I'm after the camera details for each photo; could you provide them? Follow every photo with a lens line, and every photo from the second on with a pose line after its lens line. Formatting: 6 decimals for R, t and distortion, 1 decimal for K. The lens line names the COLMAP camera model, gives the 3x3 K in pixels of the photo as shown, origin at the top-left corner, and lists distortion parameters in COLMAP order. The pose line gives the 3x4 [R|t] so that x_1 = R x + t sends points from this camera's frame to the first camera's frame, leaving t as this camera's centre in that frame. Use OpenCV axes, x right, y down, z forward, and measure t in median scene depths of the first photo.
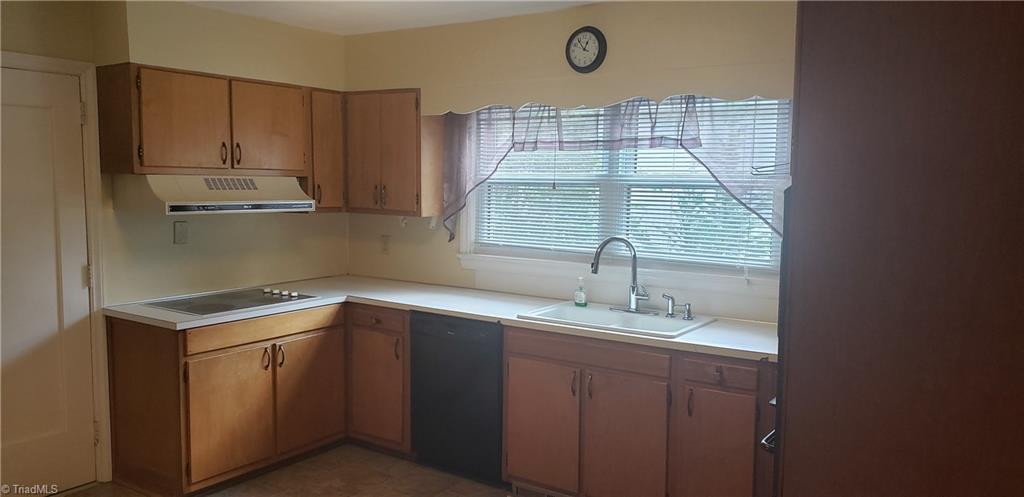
lens RADIAL K [[804.3, 0, 509.1], [0, 804.3, 257.0], [0, 0, 1]] dist [0.057998, -0.047466]
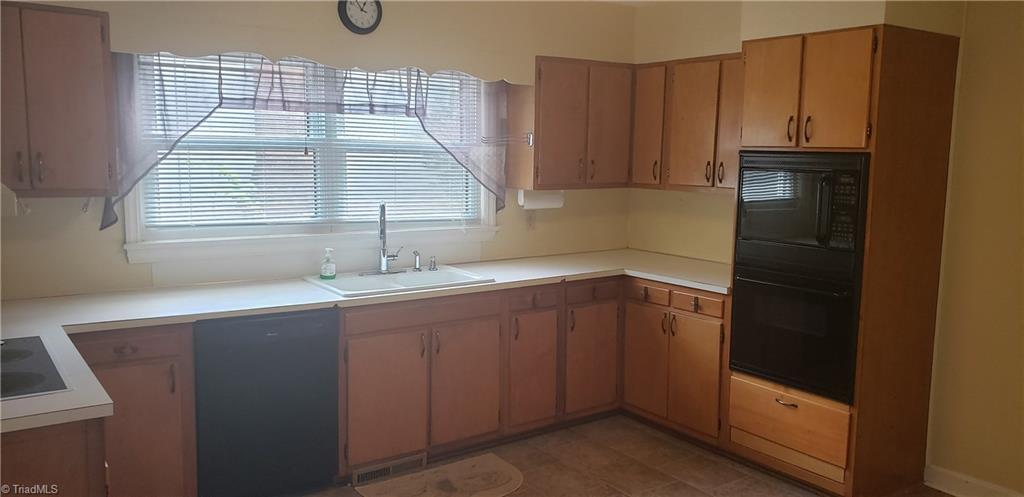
lens RADIAL K [[804.3, 0, 516.7], [0, 804.3, 253.4], [0, 0, 1]] dist [0.057998, -0.047466]
pose [[0.332318, -0.129233, 0.934272, -0.734205], [0.080678, 0.990833, 0.108360, -0.054502], [-0.939711, 0.039365, 0.339697, 0.473933]]
